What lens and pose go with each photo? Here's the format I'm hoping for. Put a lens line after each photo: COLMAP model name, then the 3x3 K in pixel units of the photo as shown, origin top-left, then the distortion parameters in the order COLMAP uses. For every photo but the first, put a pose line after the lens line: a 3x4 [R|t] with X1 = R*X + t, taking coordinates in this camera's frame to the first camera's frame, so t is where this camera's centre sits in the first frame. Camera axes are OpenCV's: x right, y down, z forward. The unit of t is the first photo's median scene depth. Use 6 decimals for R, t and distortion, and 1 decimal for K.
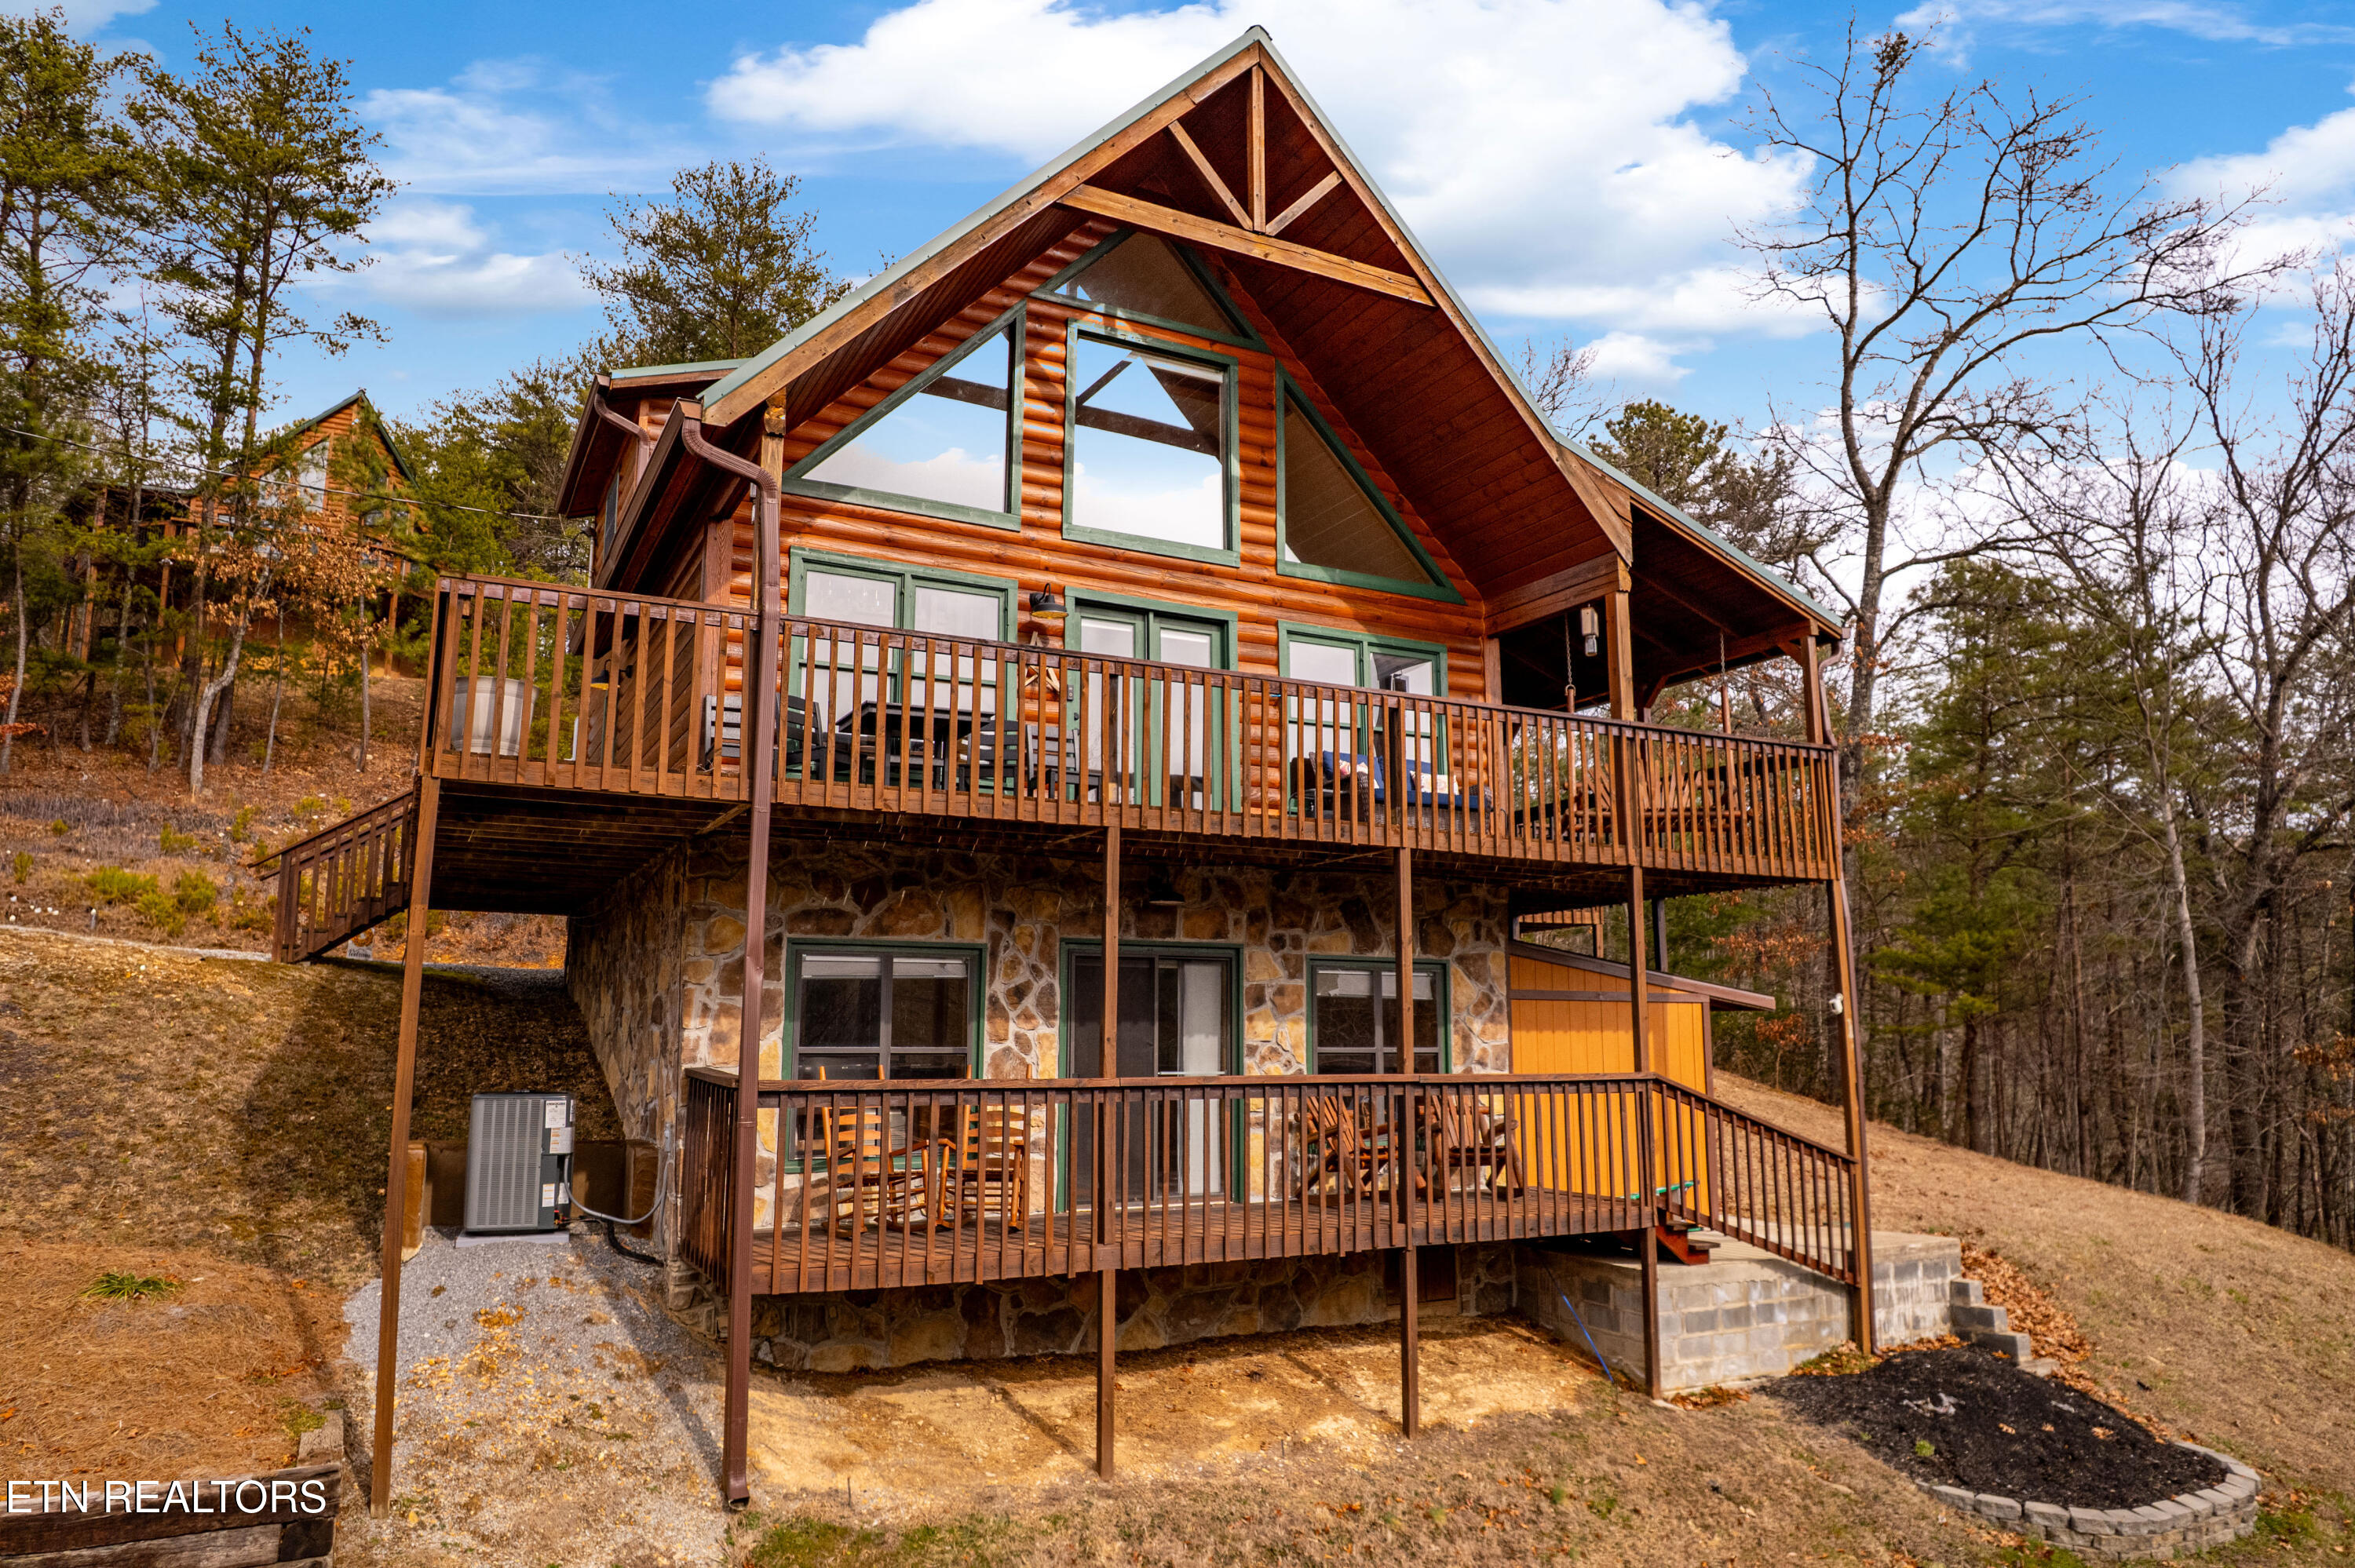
lens RADIAL K [[1511.3, 0, 1171.4], [0, 1511.3, 806.7], [0, 0, 1]] dist [-0.068339, 0.055665]
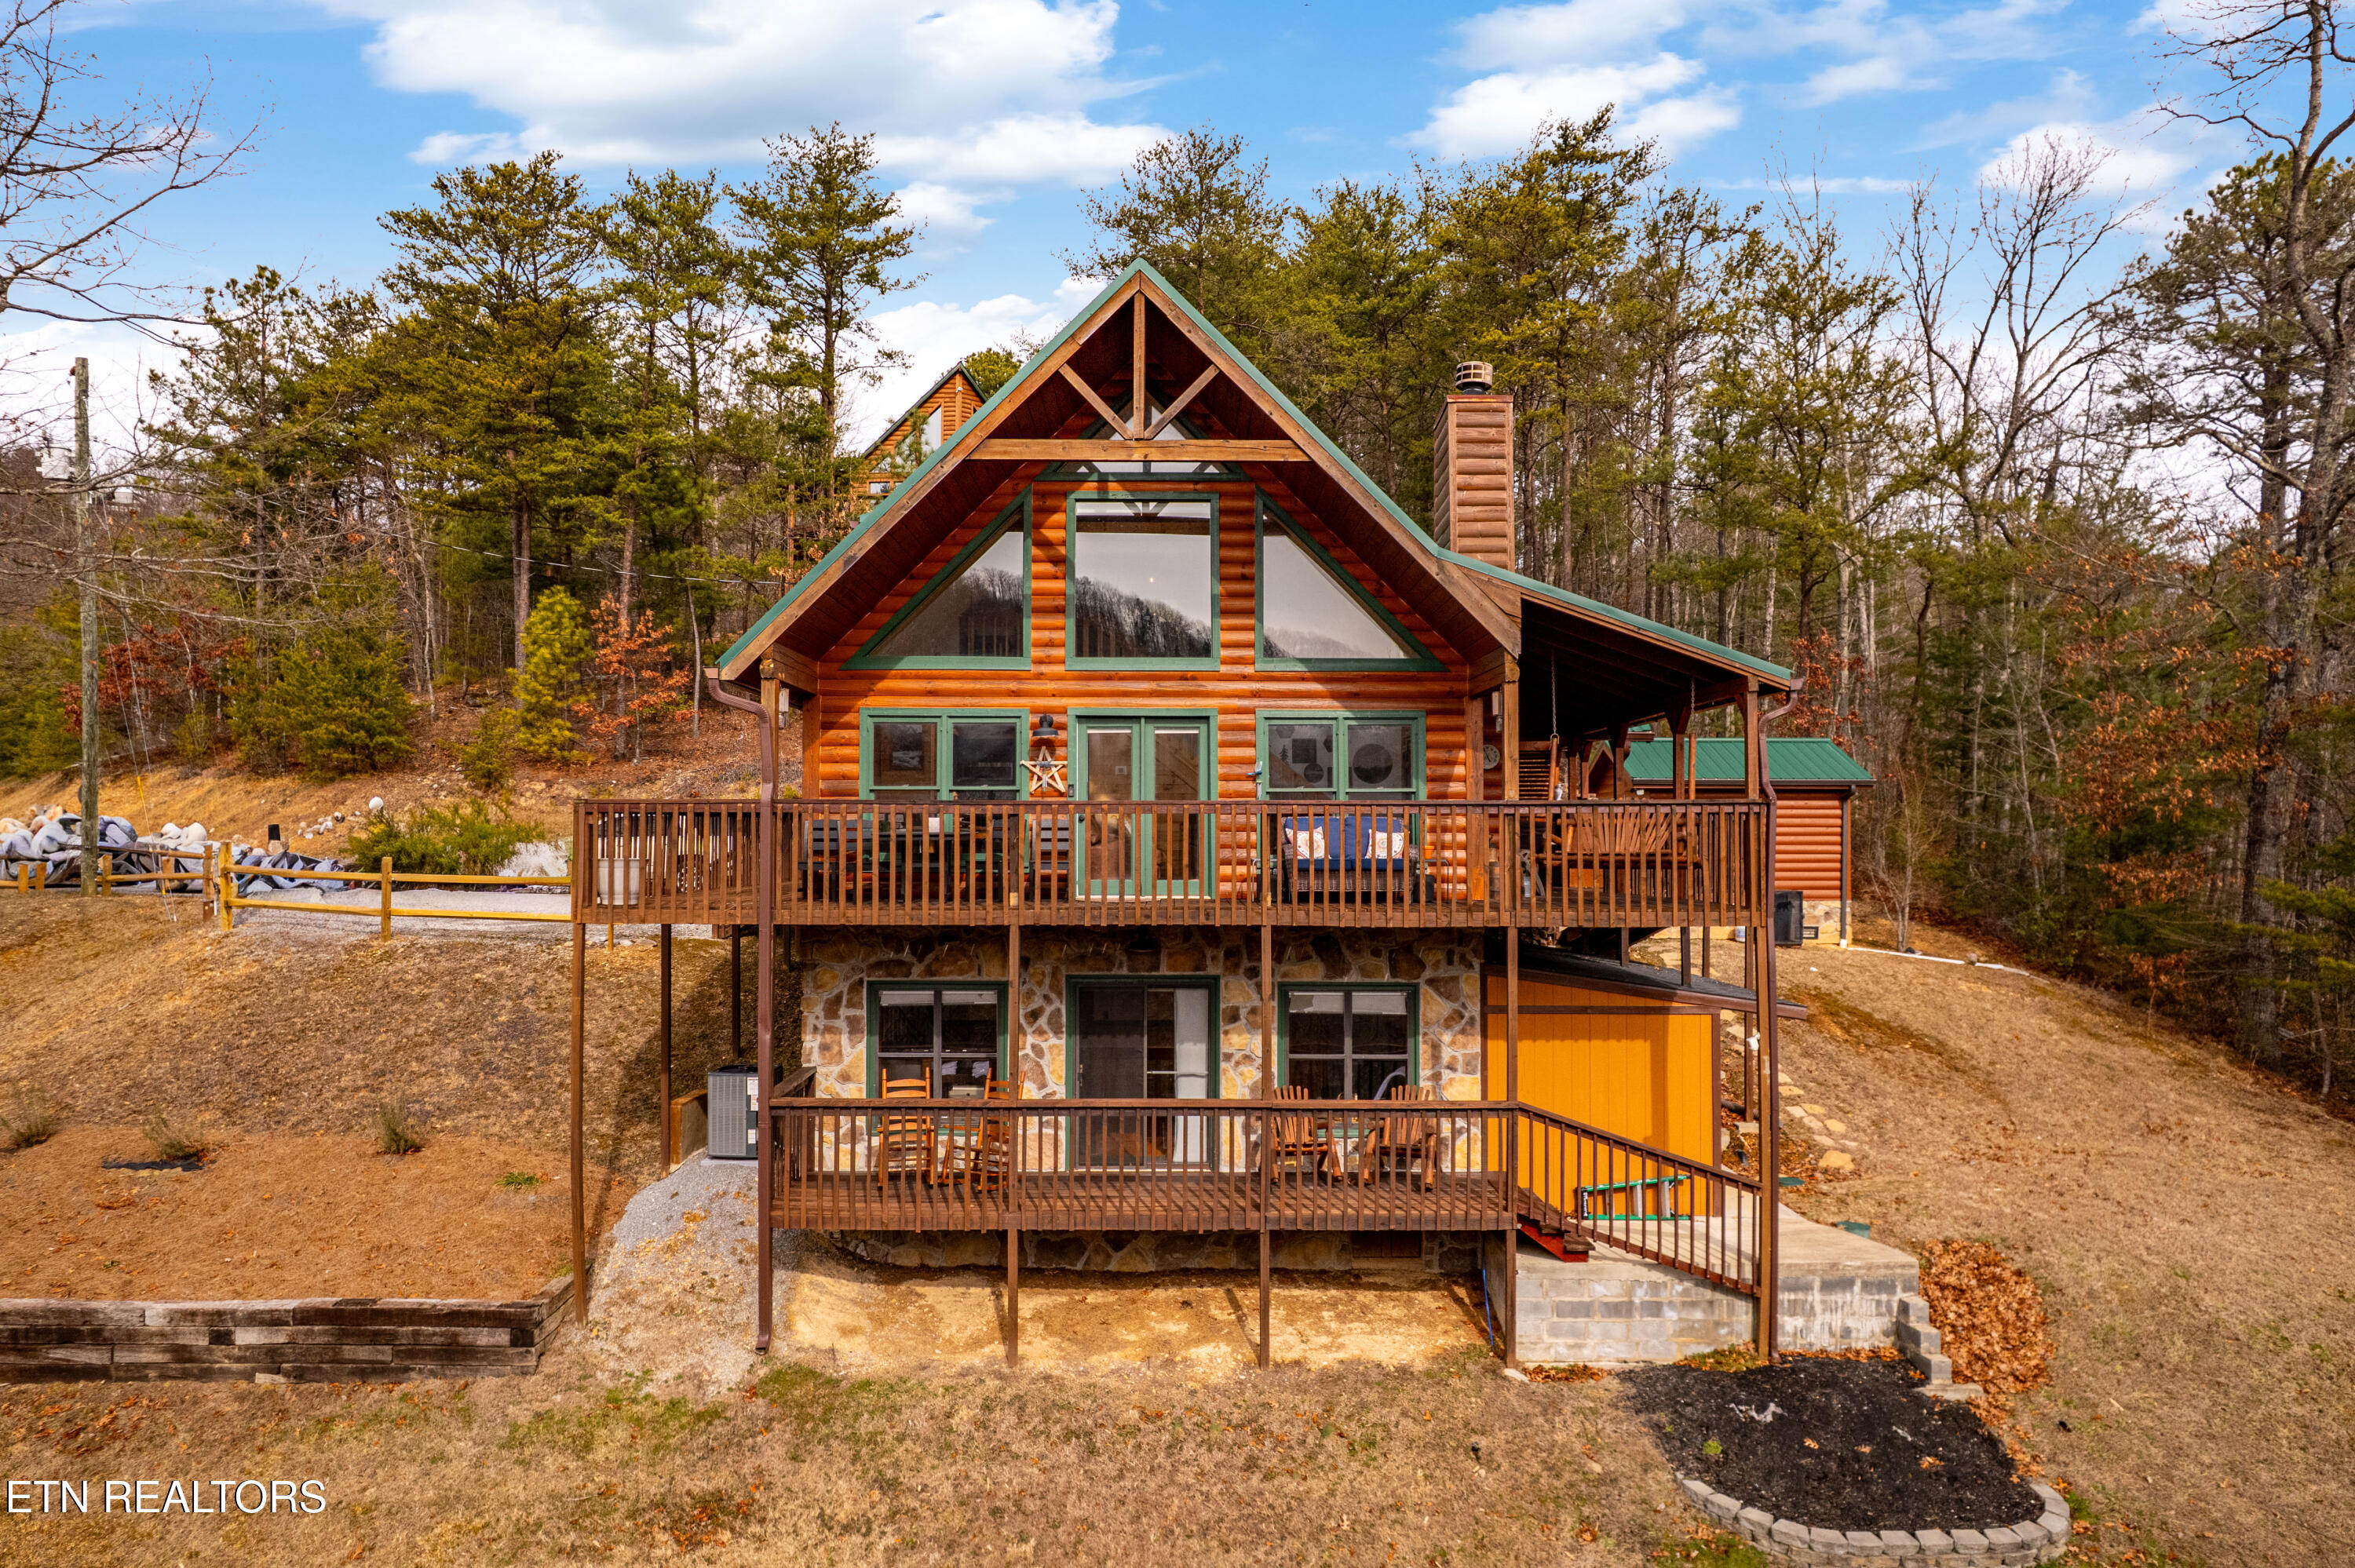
lens RADIAL K [[1511.3, 0, 1171.4], [0, 1511.3, 806.7], [0, 0, 1]] dist [-0.068339, 0.055665]
pose [[0.887197, -0.009414, -0.461295, 0.622026], [0.070547, 0.990804, 0.115461, -0.207539], [0.455966, -0.134979, 0.879702, -0.131301]]
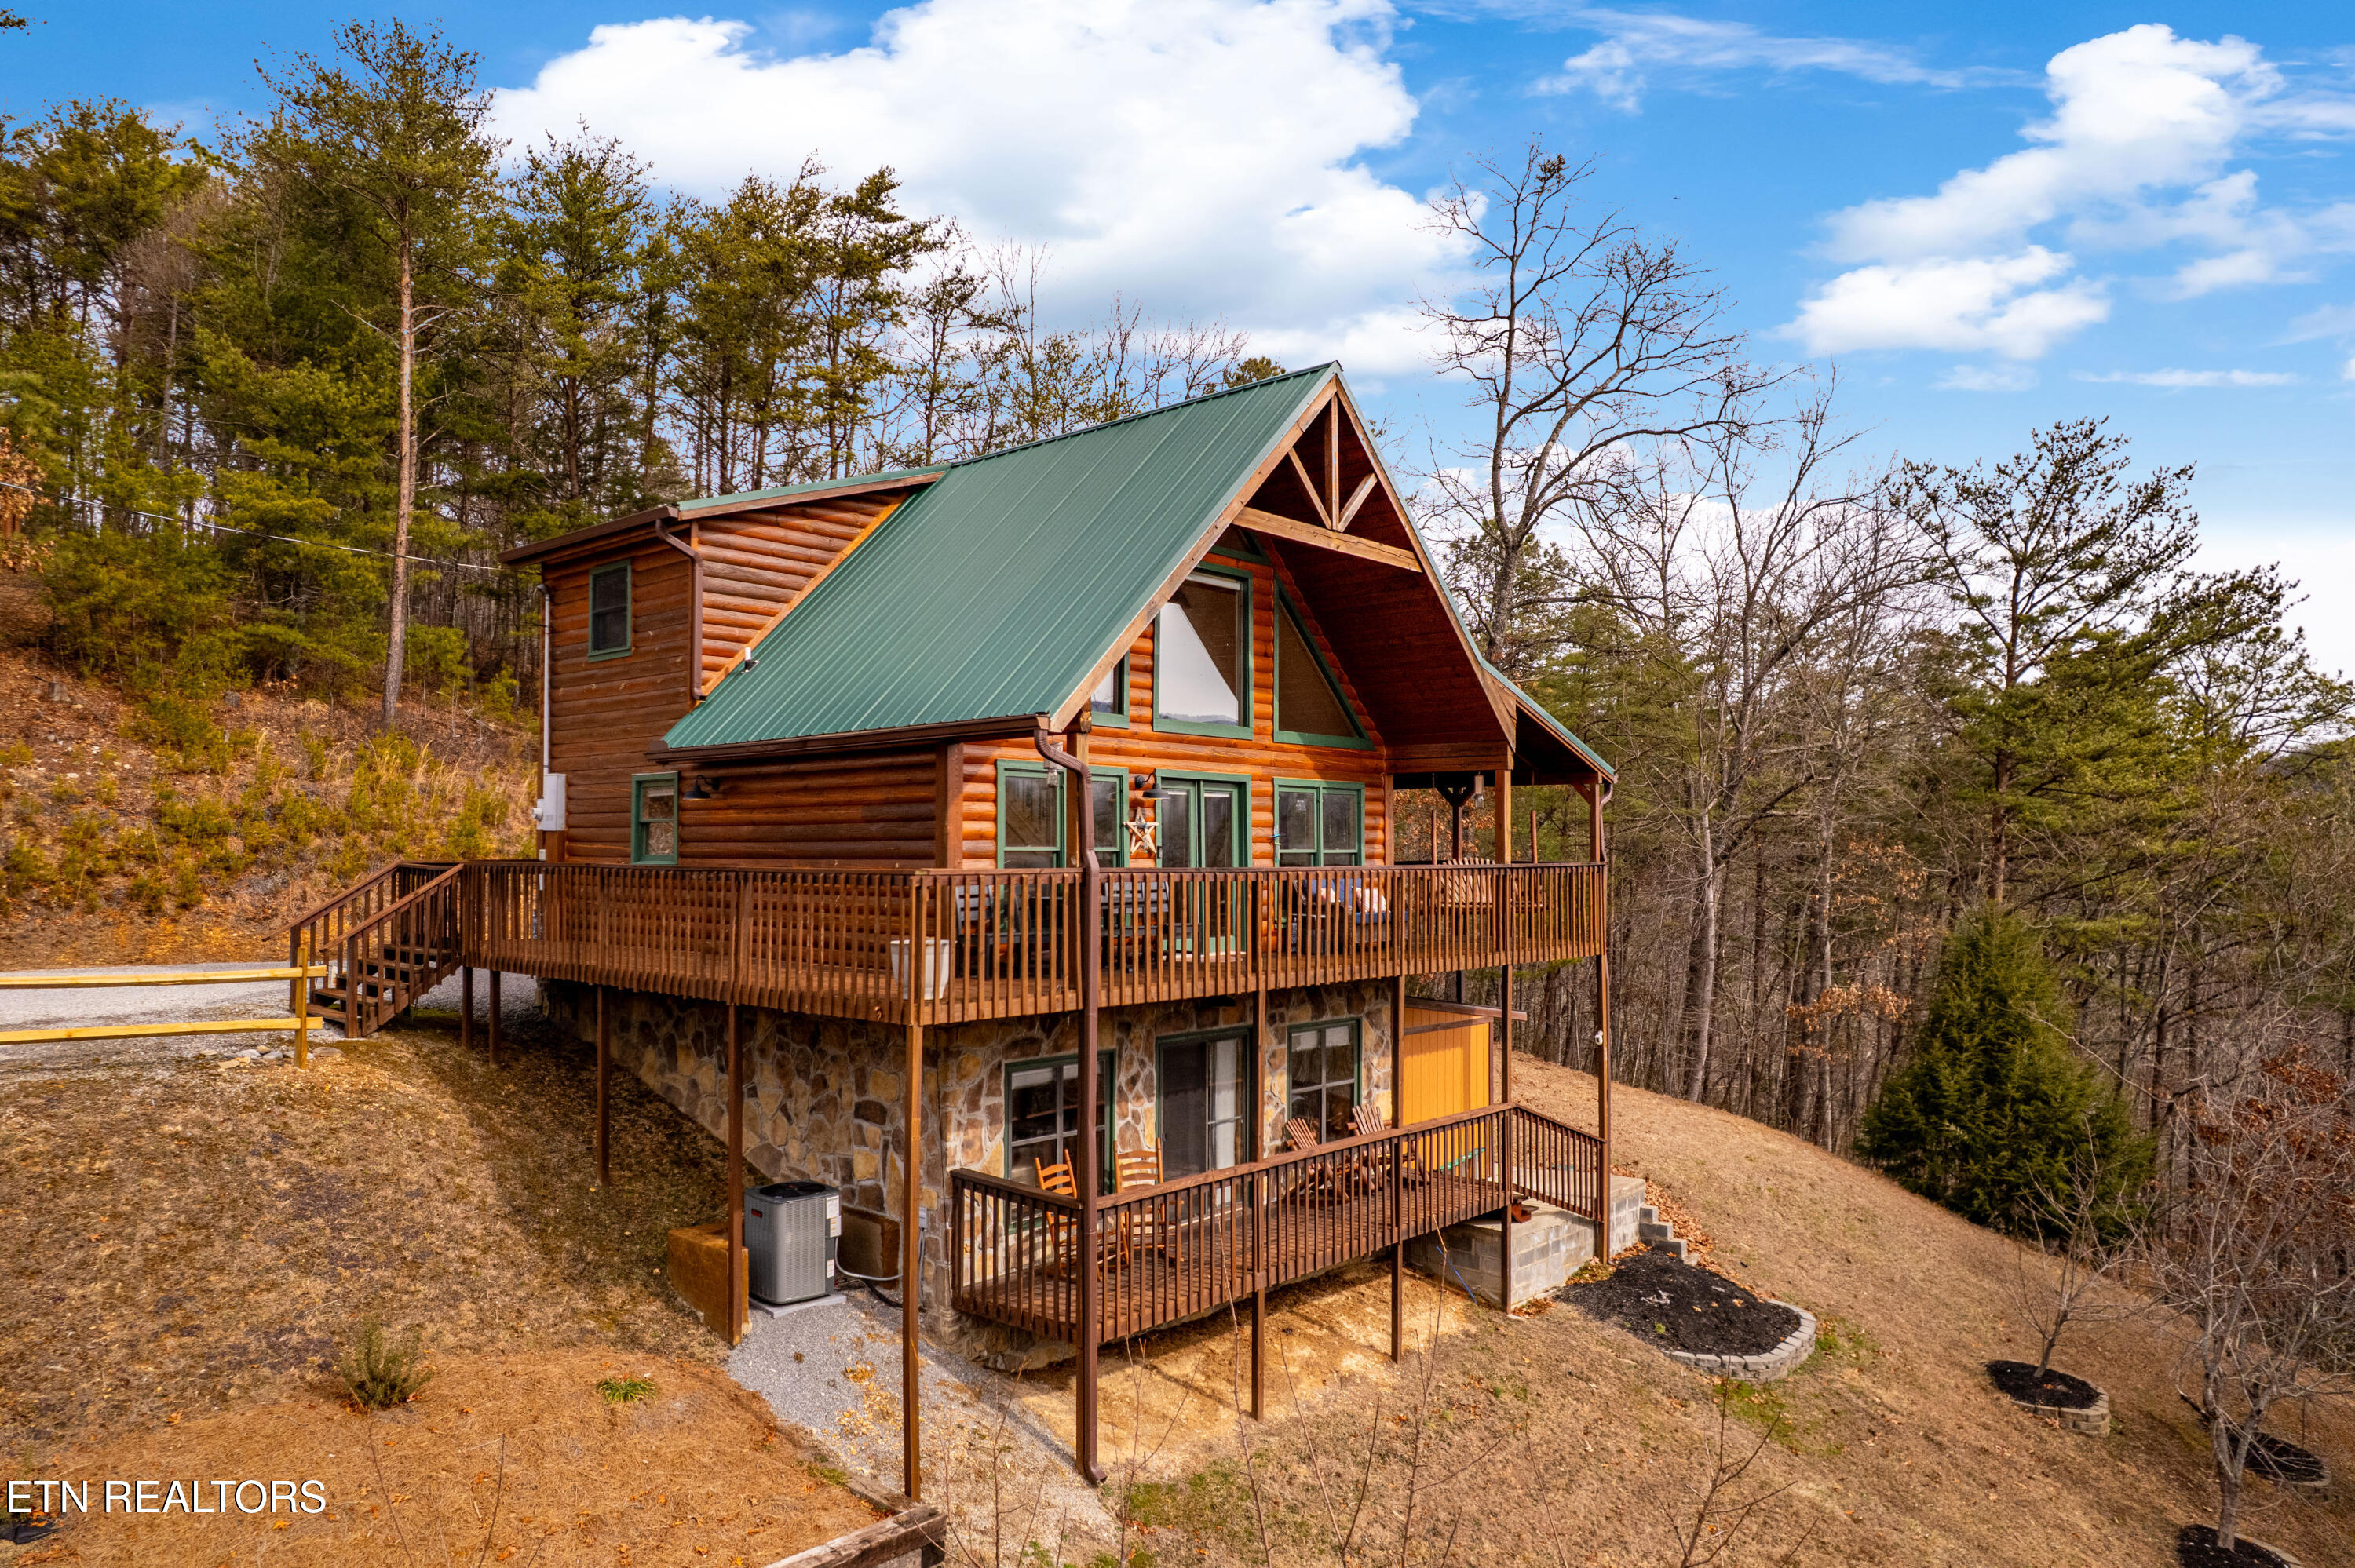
lens RADIAL K [[1526.8, 0, 1173.9], [0, 1526.8, 833.0], [0, 0, 1]] dist [-0.049199, 0.000477]
pose [[0.936774, 0.003287, 0.349920, -0.523869], [-0.052366, 0.990013, 0.130890, -0.267624], [-0.345996, -0.140938, 0.927590, -0.248341]]
